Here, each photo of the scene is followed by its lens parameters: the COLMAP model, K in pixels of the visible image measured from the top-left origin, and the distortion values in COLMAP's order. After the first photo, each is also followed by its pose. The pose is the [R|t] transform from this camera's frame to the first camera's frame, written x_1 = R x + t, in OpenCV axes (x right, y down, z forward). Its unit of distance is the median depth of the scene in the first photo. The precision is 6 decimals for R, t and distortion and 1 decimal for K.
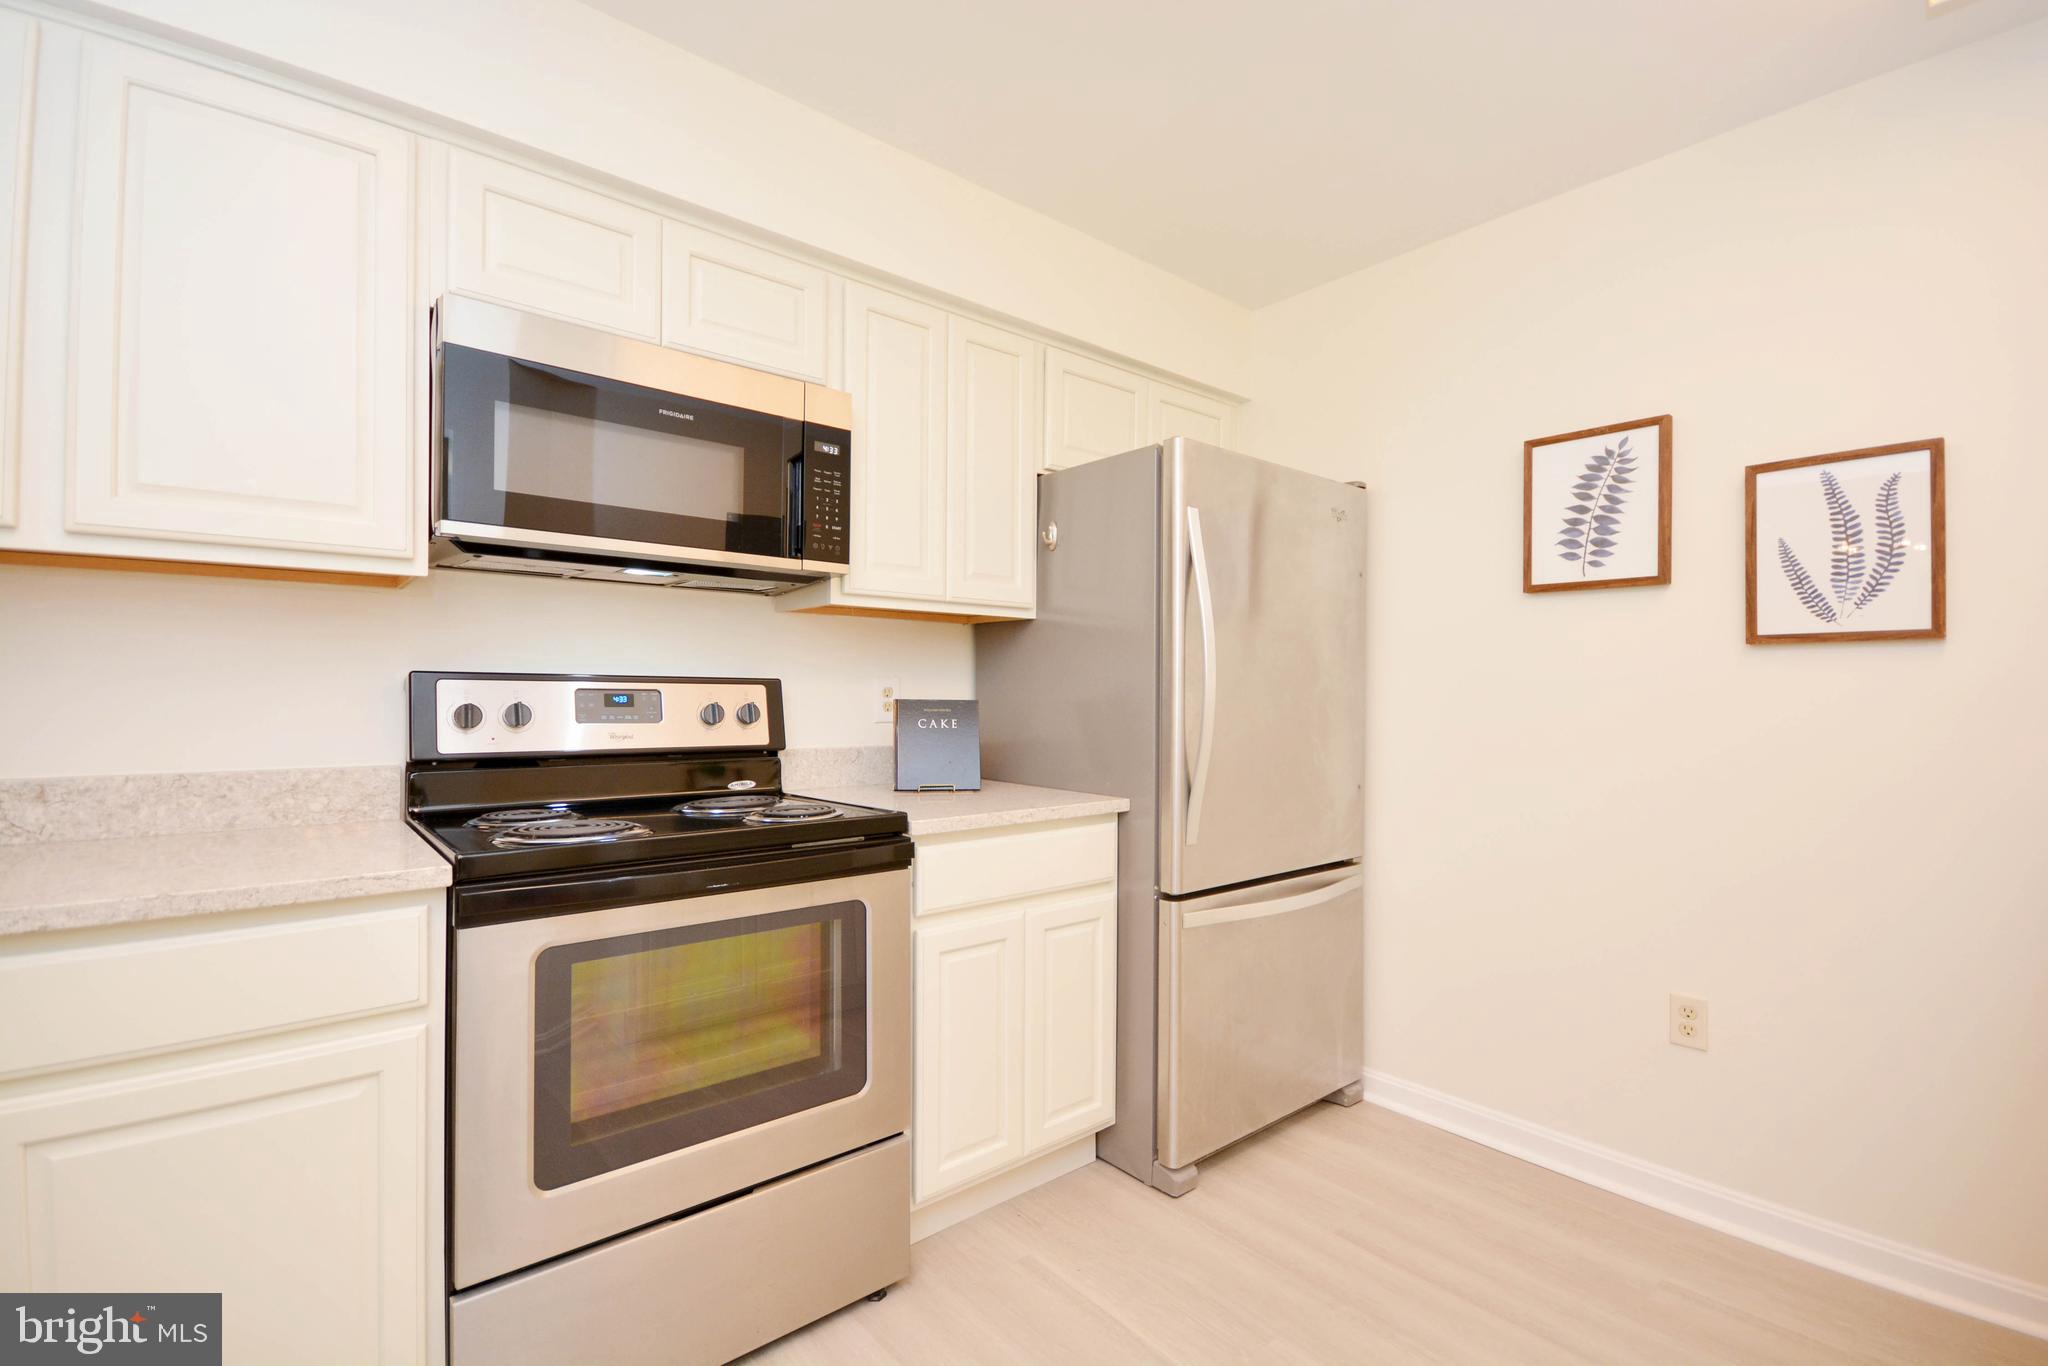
lens RADIAL K [[894.6, 0, 1021.5], [0, 894.6, 692.3], [0, 0, 1]] dist [0.002043, -0.009383]
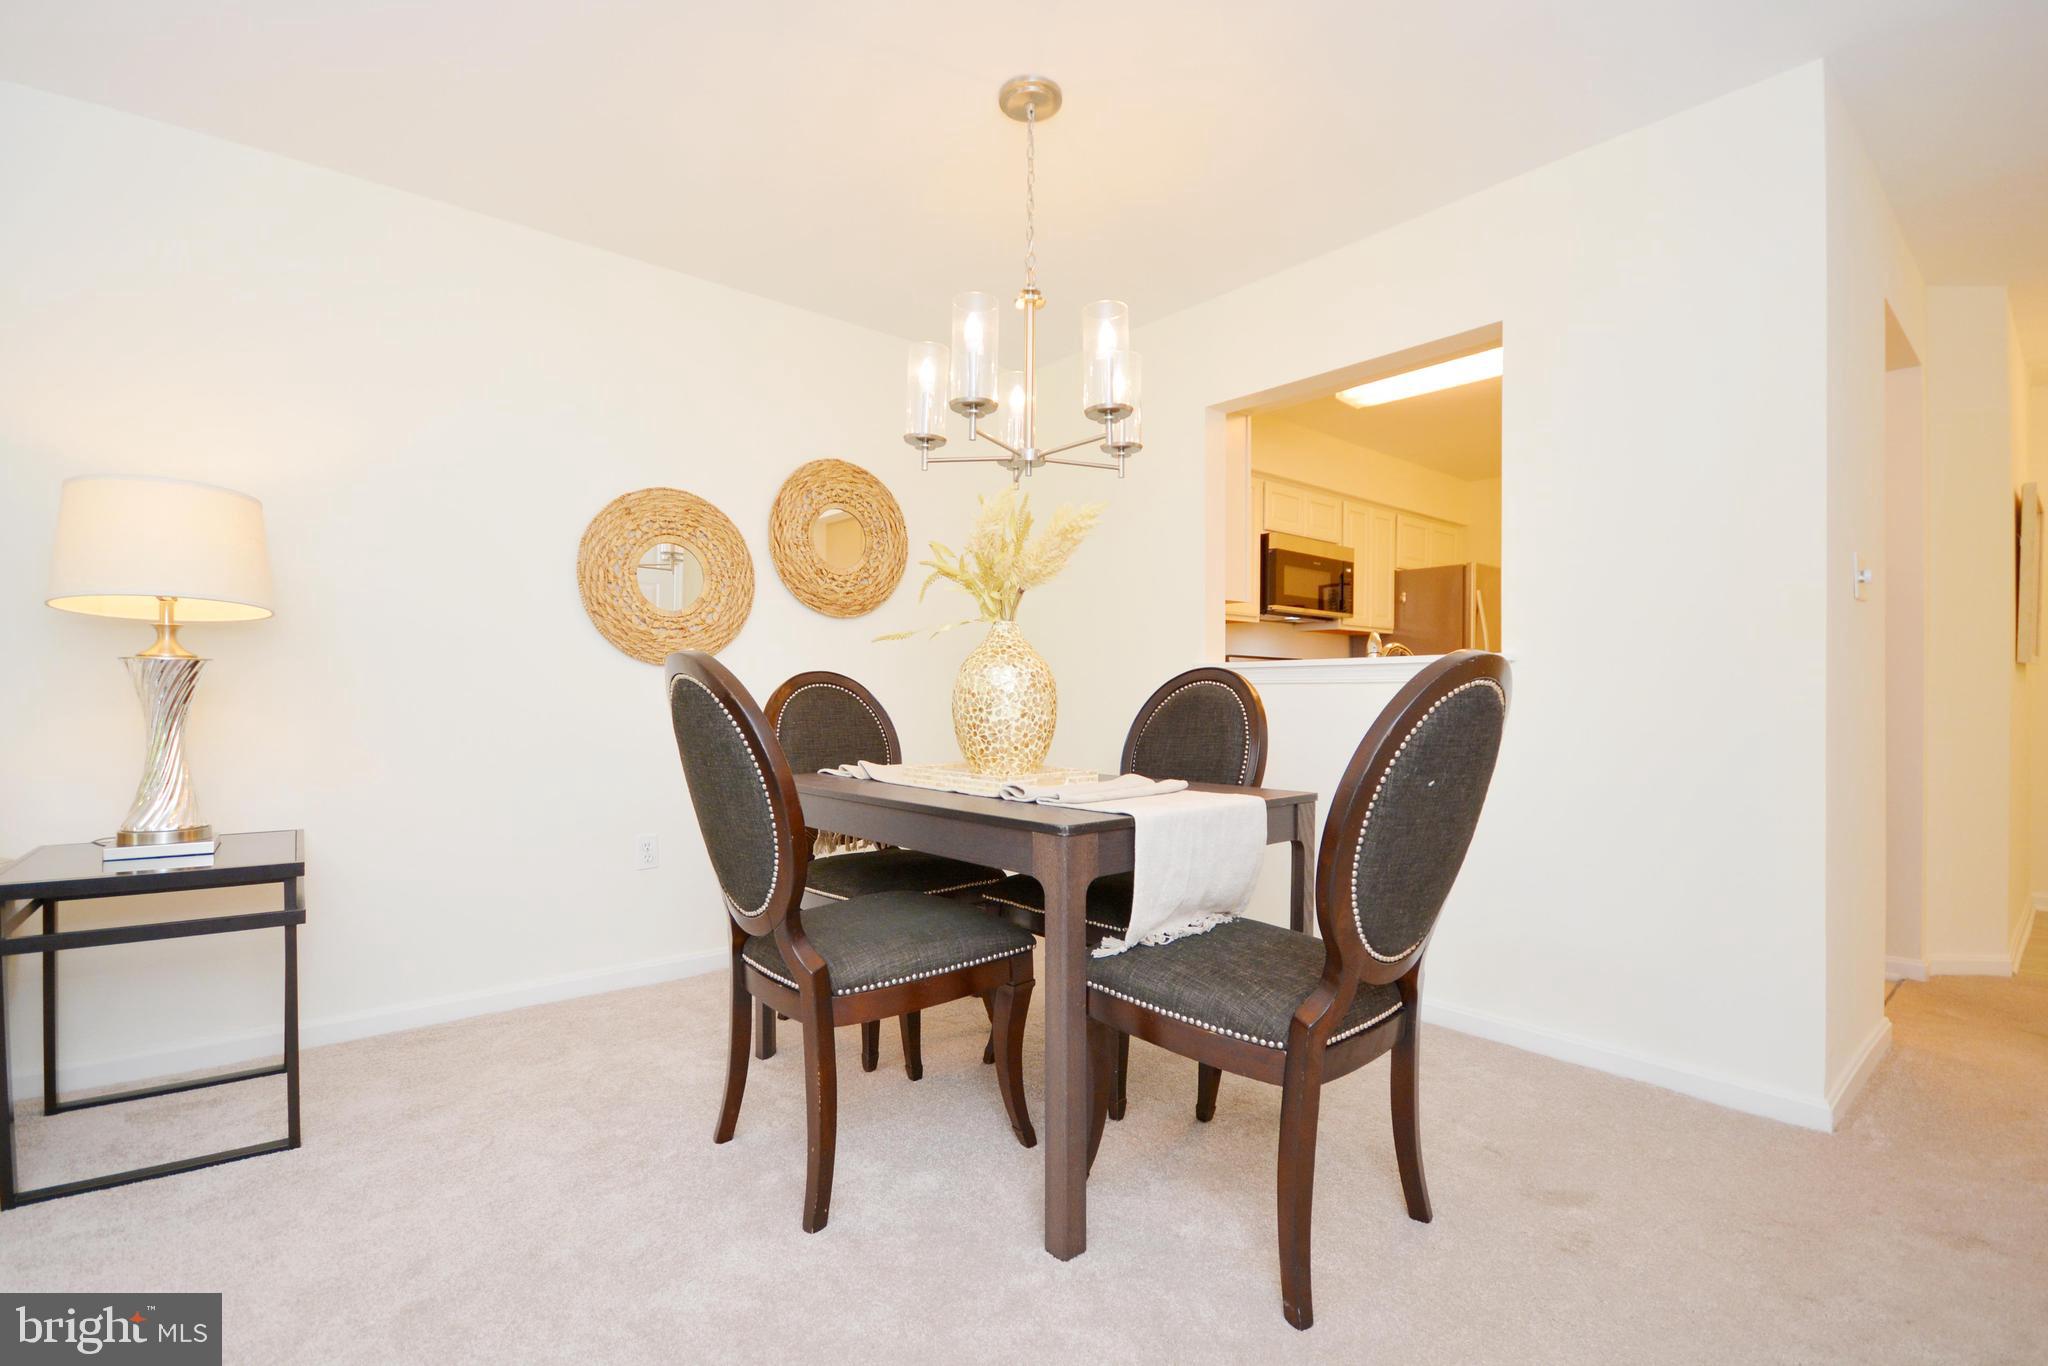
lens RADIAL K [[937.7, 0, 1037.4], [0, 937.7, 686.5], [0, 0, 1]] dist [0.001269, 0.000389]
pose [[0.999655, -0.004039, 0.025934, -1.179896], [0.004102, 0.999989, -0.002378, 0.069764], [-0.025924, 0.002483, 0.999661, -1.693521]]
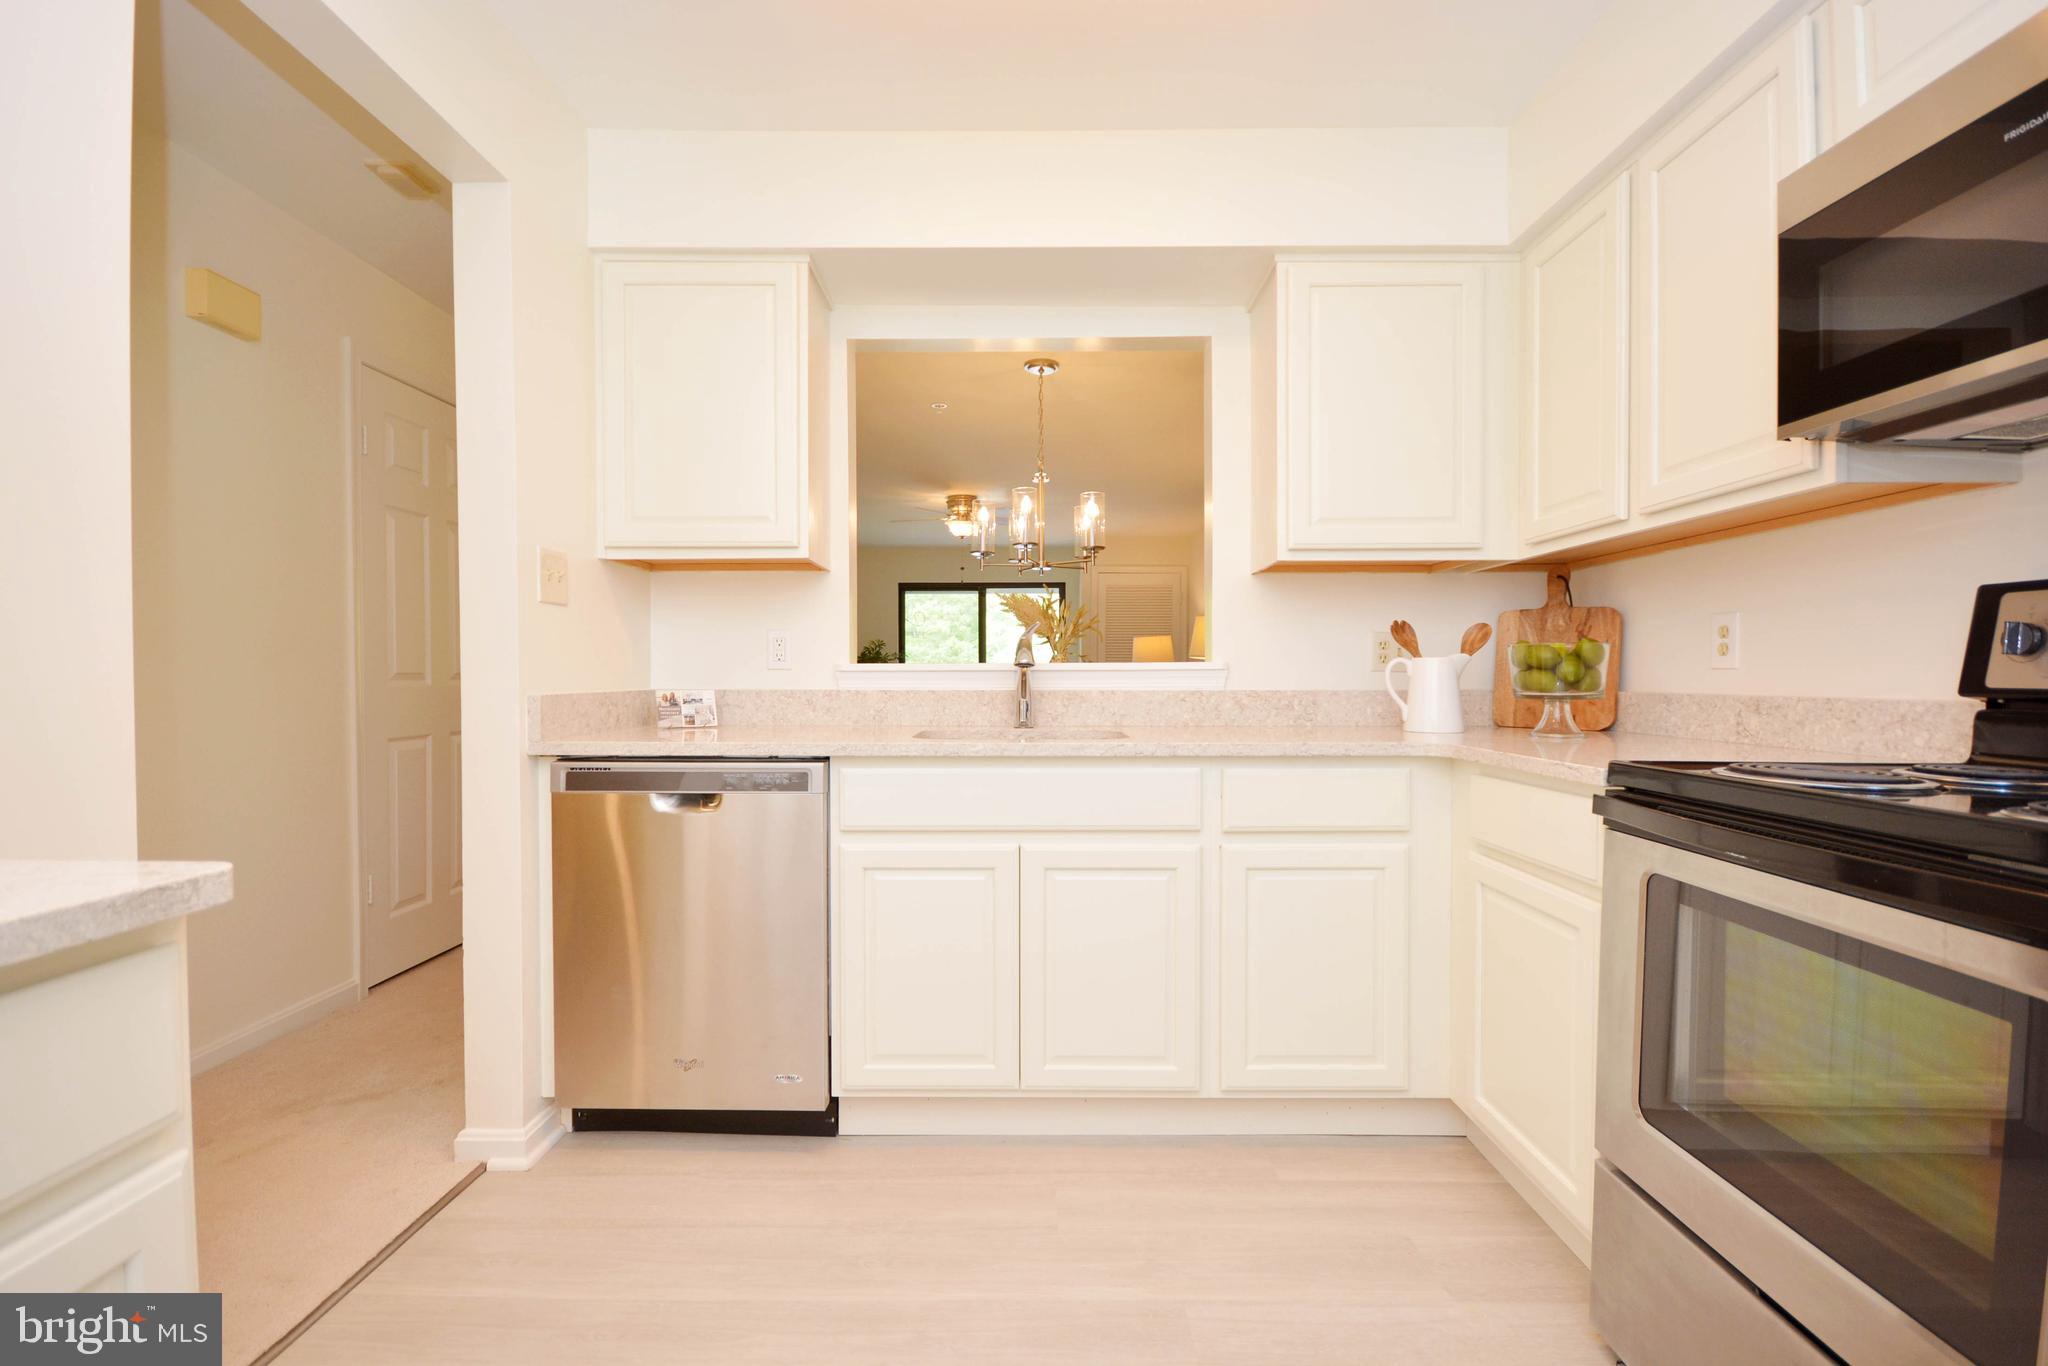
lens RADIAL K [[937.7, 0, 1037.4], [0, 937.7, 686.5], [0, 0, 1]] dist [0.001269, 0.000389]
pose [[-0.641765, 0.007360, -0.766866, 0.455241], [0.002617, 0.999969, 0.007407, 0.051540], [0.766897, 0.002747, -0.641765, 0.772250]]
